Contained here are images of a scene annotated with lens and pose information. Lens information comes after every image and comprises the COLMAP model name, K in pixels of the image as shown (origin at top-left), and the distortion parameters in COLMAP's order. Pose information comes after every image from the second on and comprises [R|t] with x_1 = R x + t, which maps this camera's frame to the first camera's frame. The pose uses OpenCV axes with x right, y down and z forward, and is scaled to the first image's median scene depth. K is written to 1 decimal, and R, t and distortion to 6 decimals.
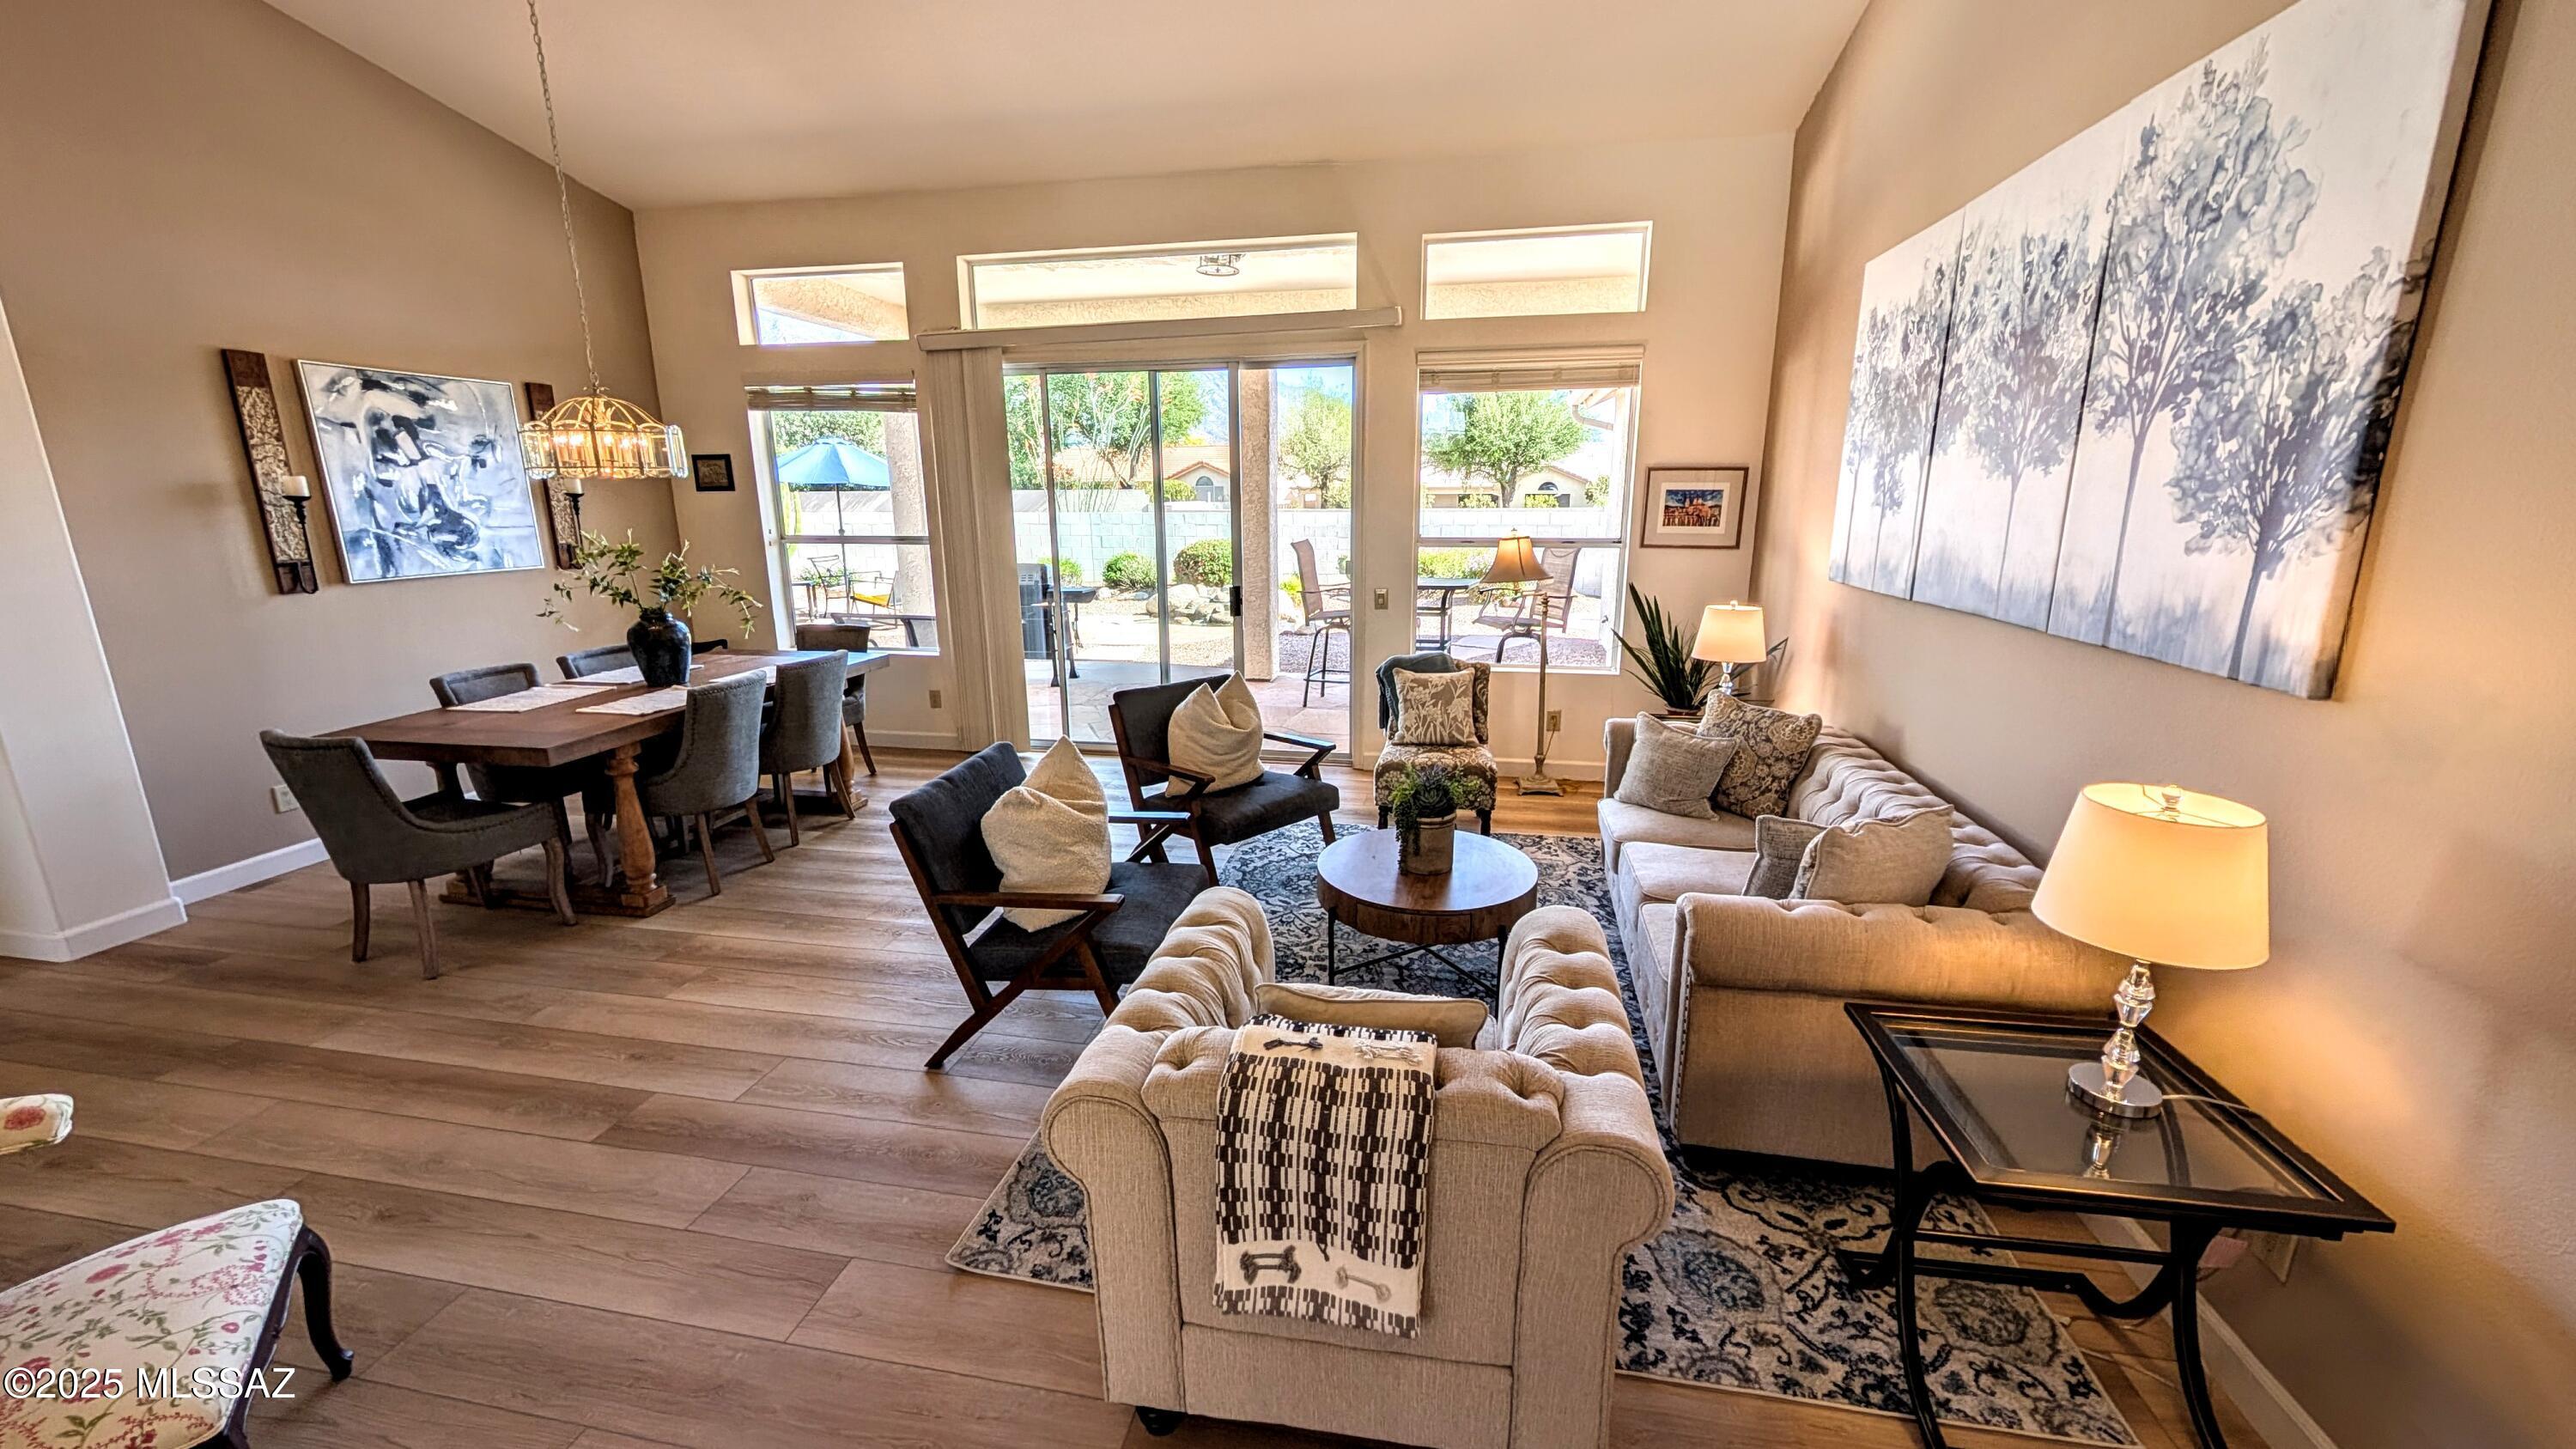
lens RADIAL K [[970.4, 0, 1295.1], [0, 970.4, 718.7], [0, 0, 1]] dist [0.000790, -0.000519]
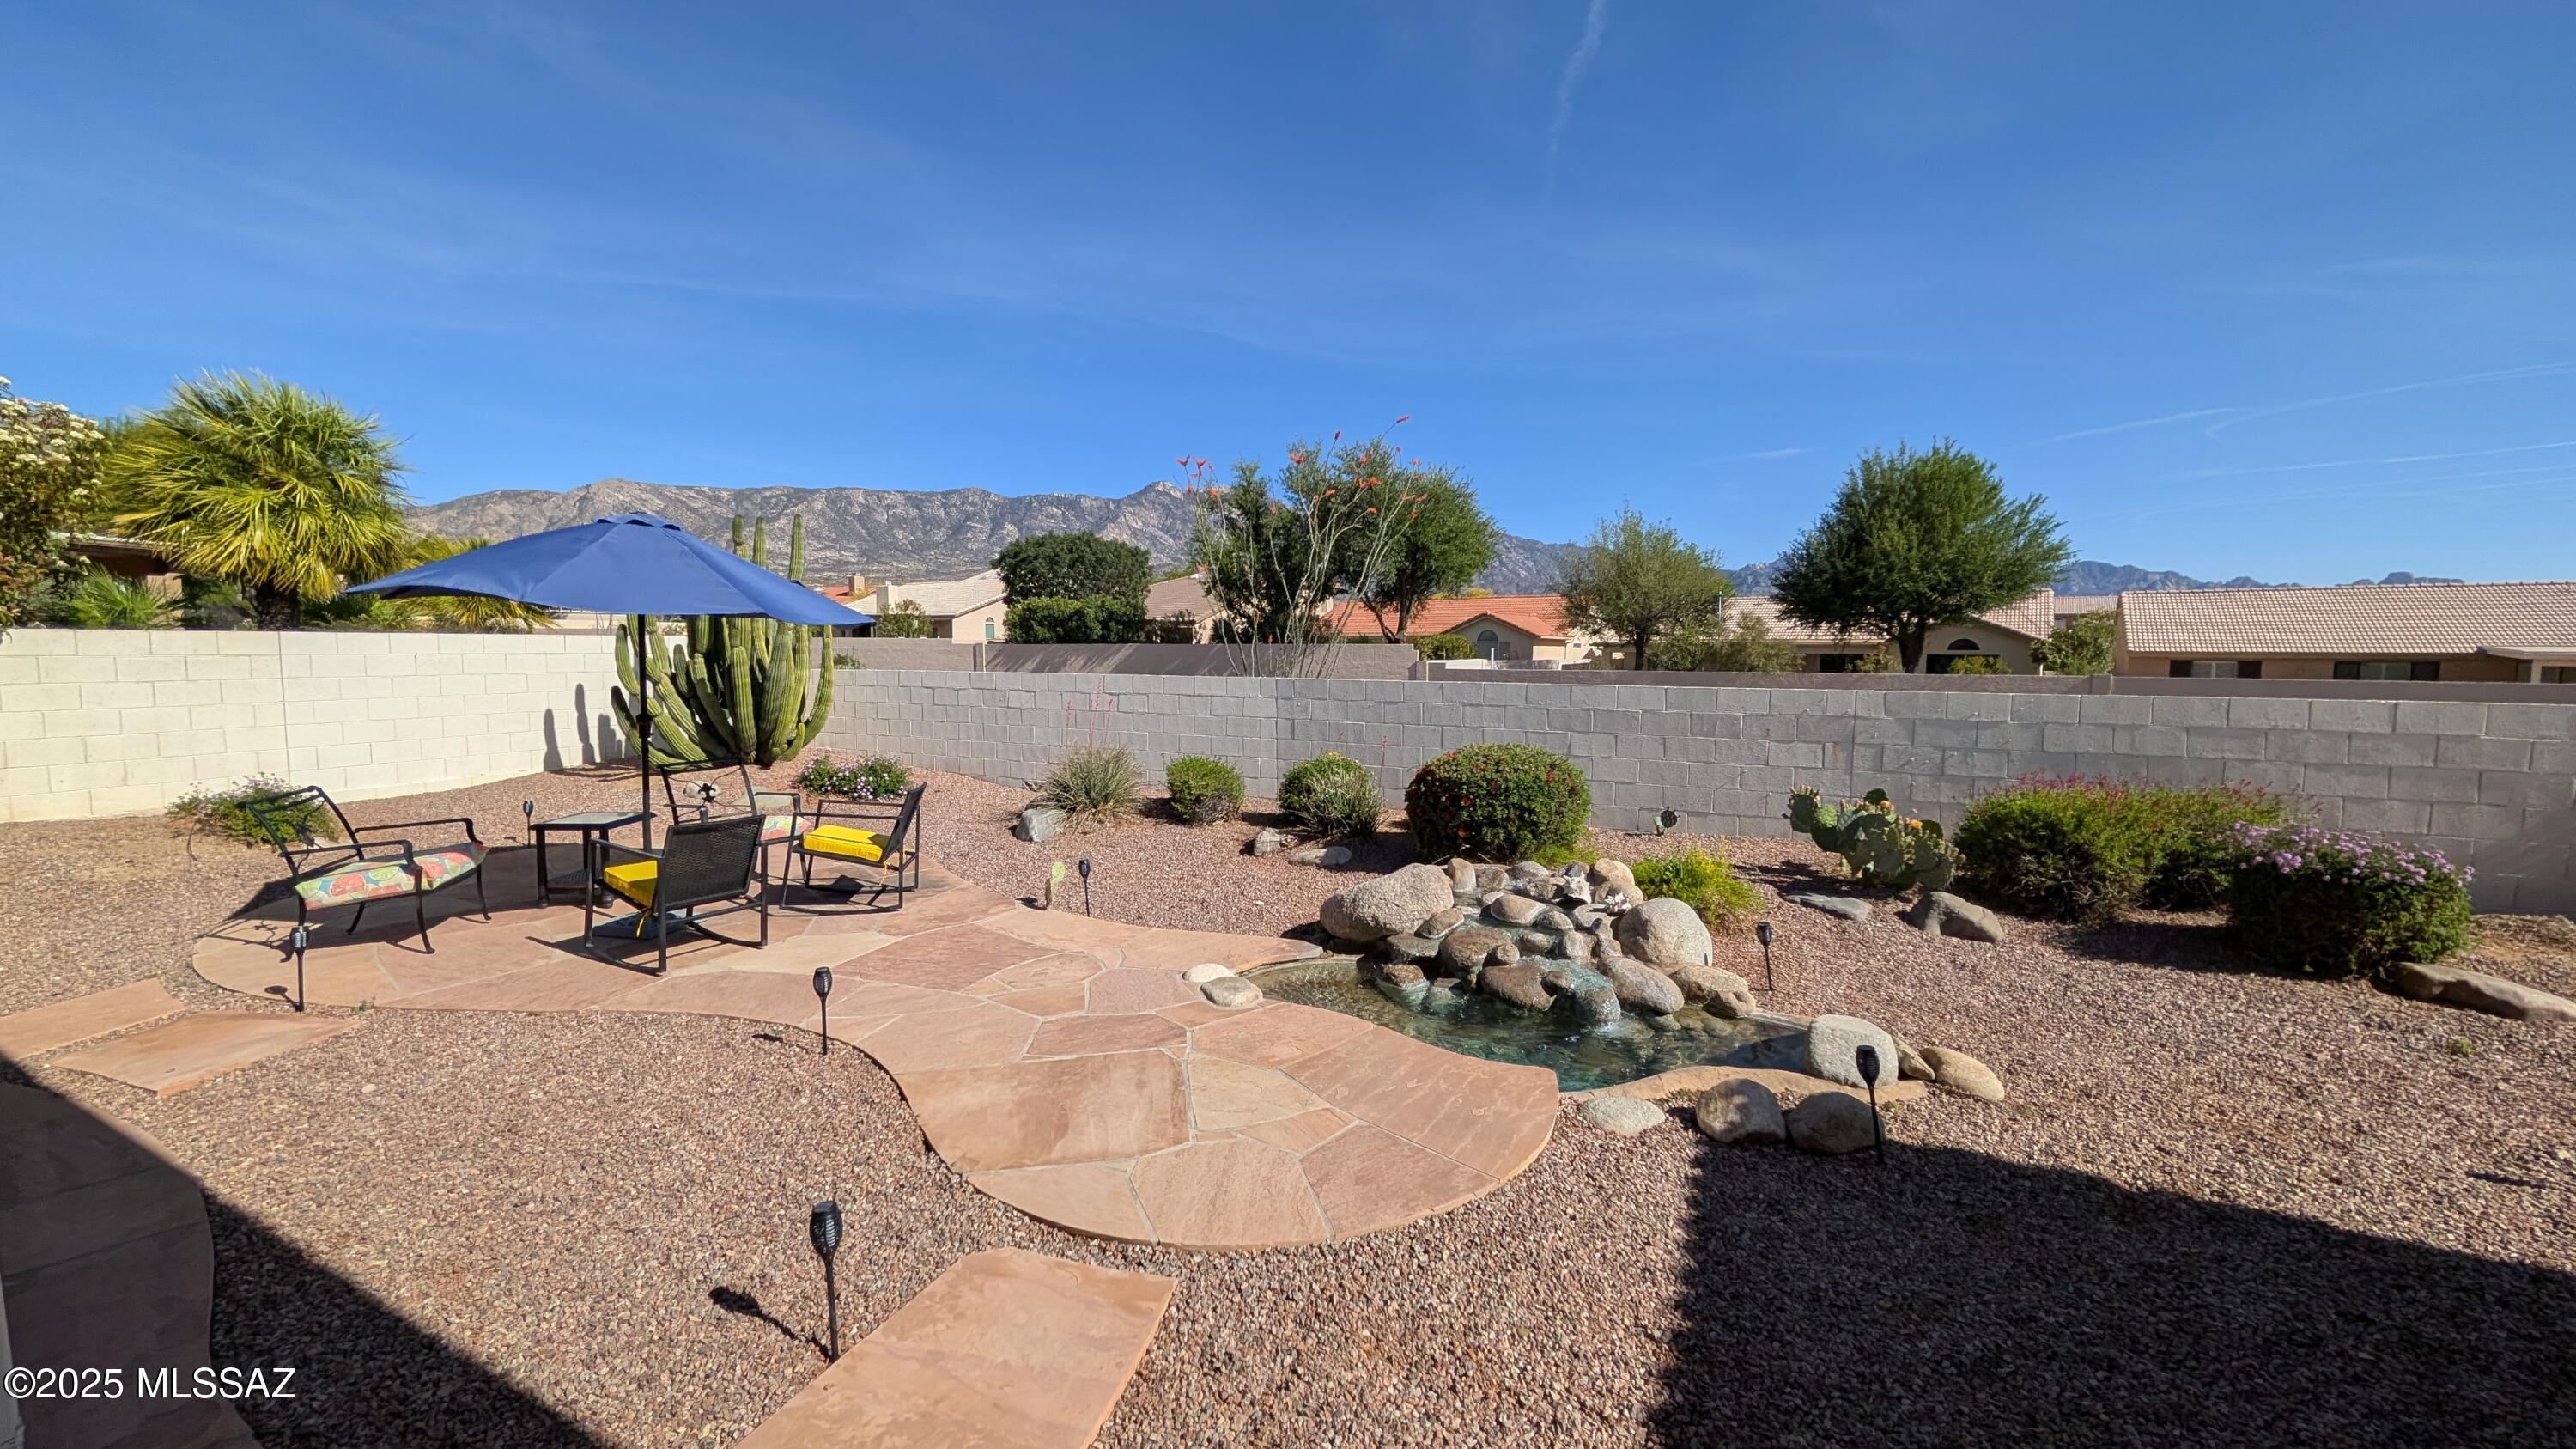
lens RADIAL K [[970.4, 0, 1303.1], [0, 970.4, 722.1], [0, 0, 1]] dist [0.000790, -0.000519]
pose [[0.961441, 0.029868, -0.273386, -0.327974], [-0.071634, 0.986968, -0.144091, -0.821215], [0.265519, 0.158119, 0.951051, 3.641479]]
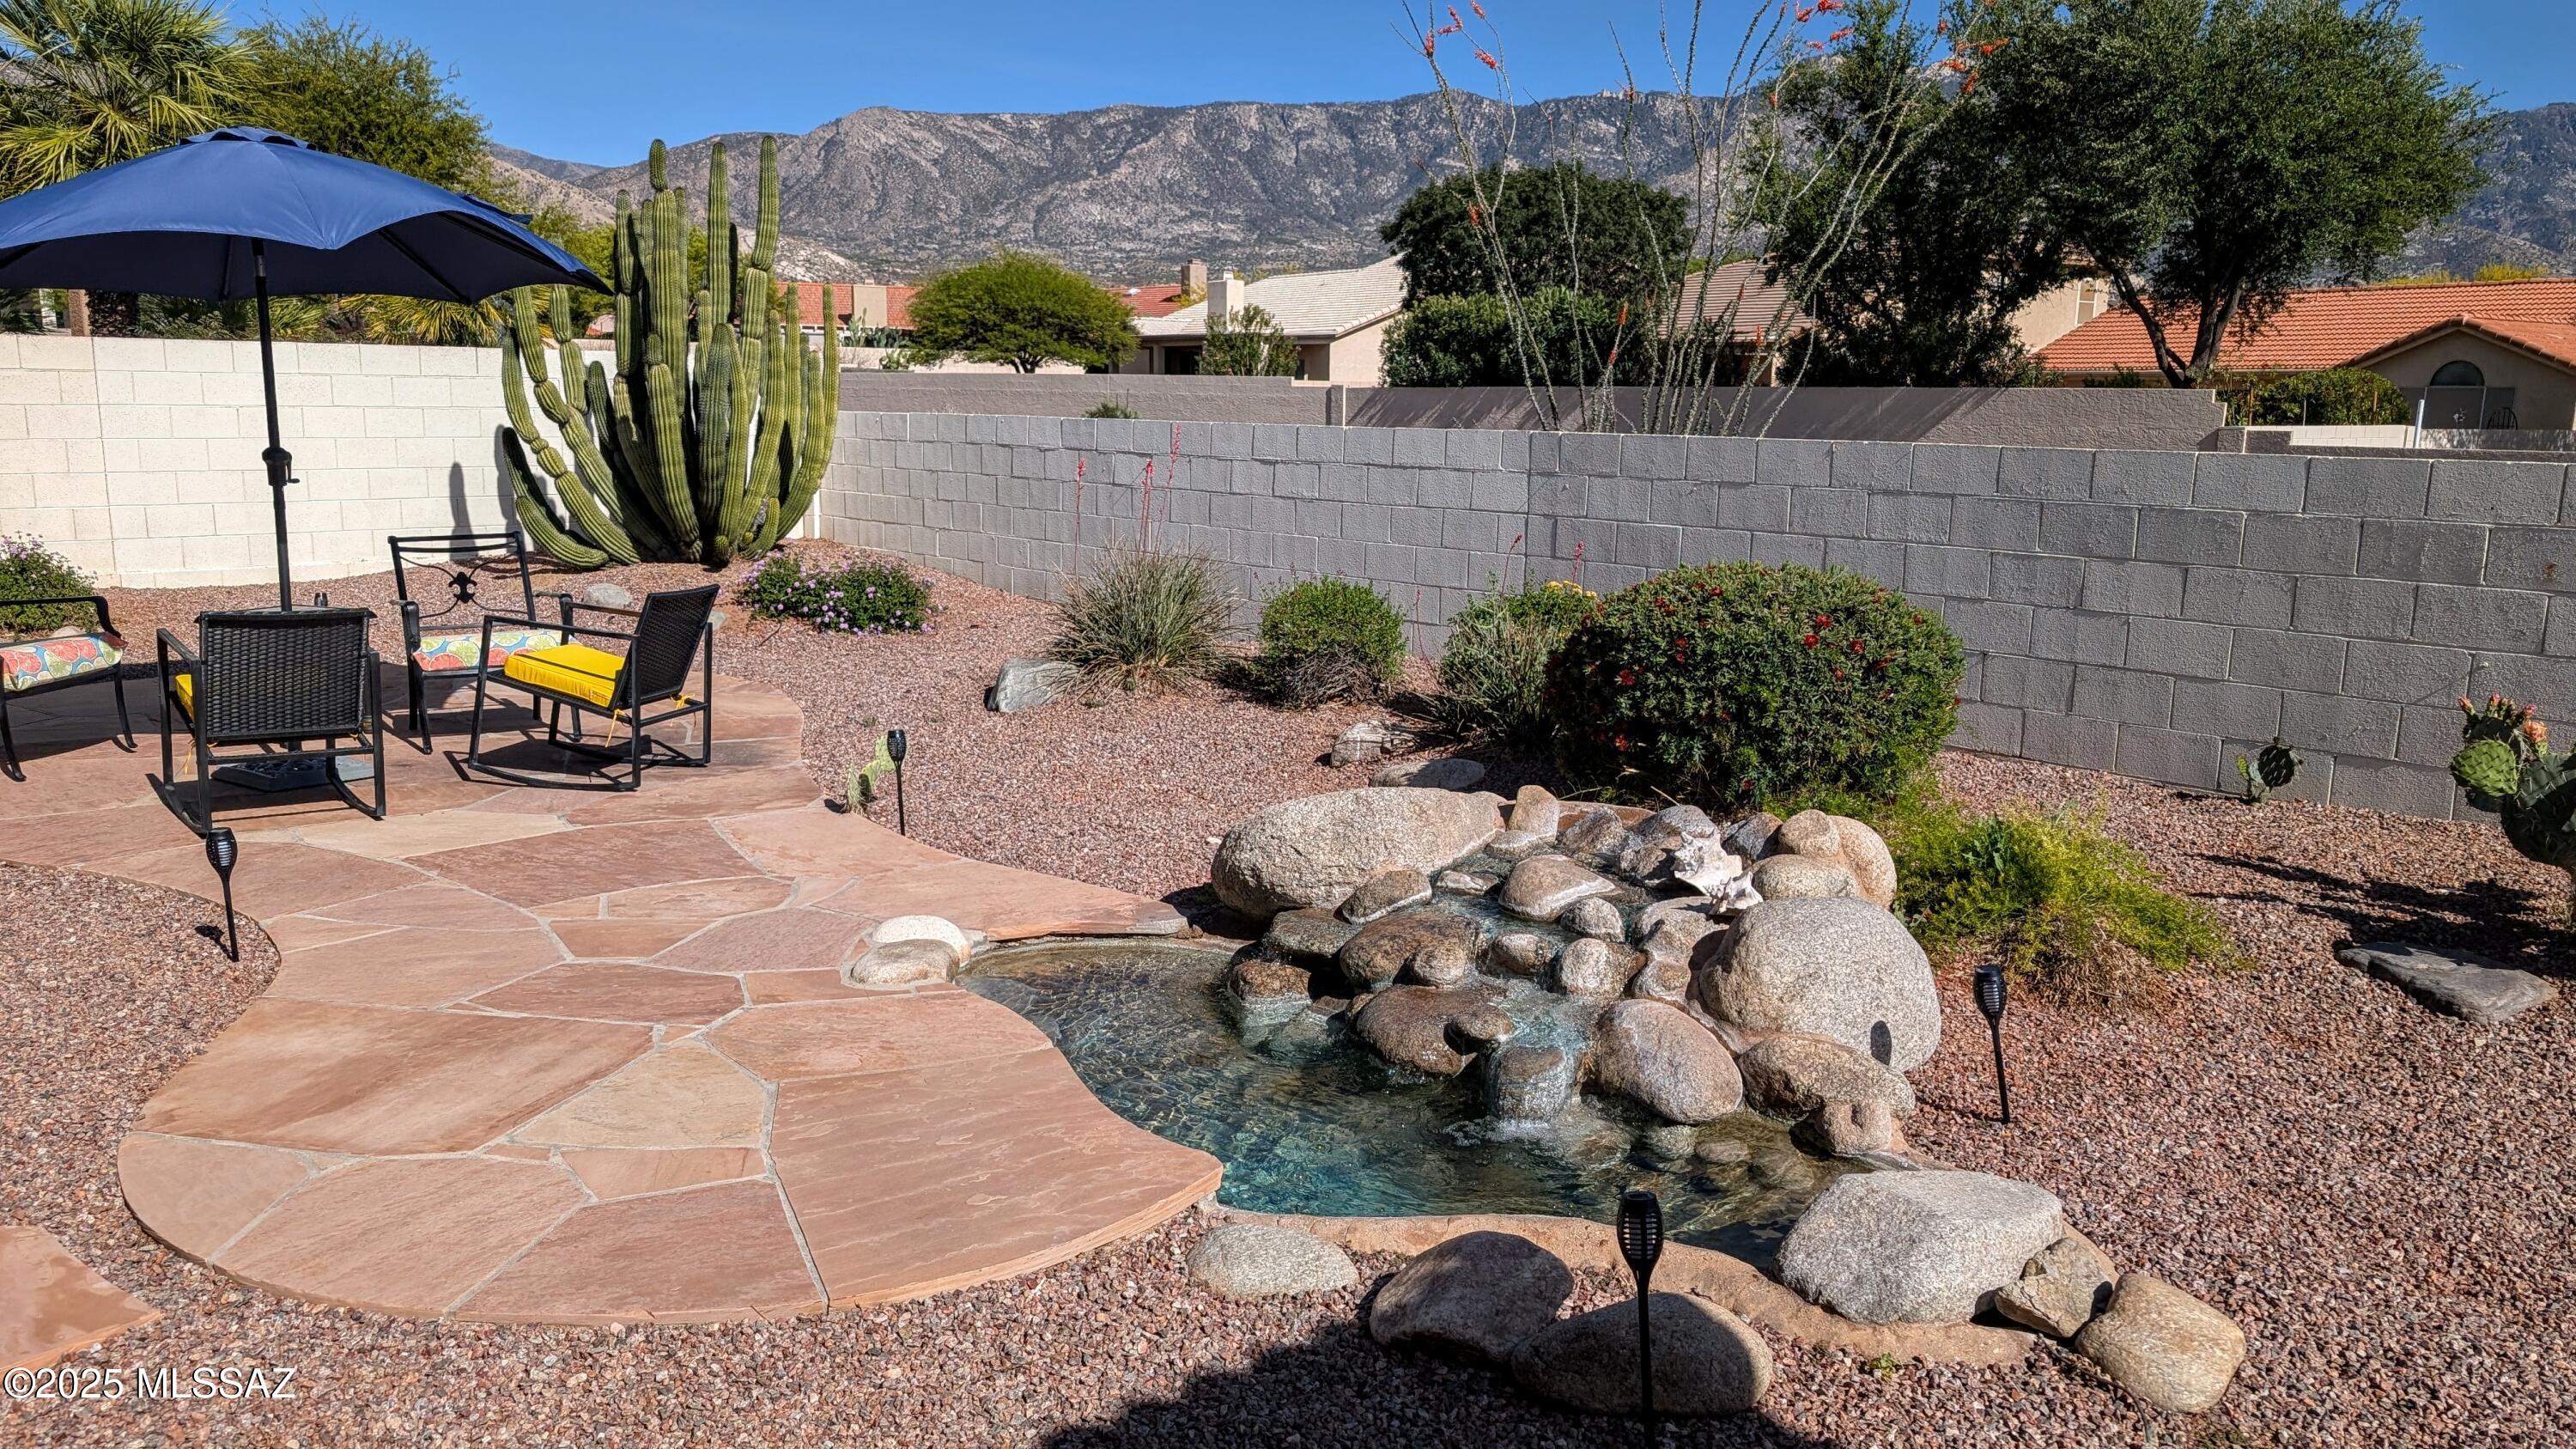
lens RADIAL K [[1902.6, 0, 1284.2], [0, 1902.6, 729.6], [0, 0, 1]] dist [0.019951, -0.005126]
pose [[0.775987, 0.123830, -0.618474, 0.627725], [-0.161368, 0.986882, -0.004873, -0.871282], [0.609758, 0.103584, 0.785790, 4.117164]]
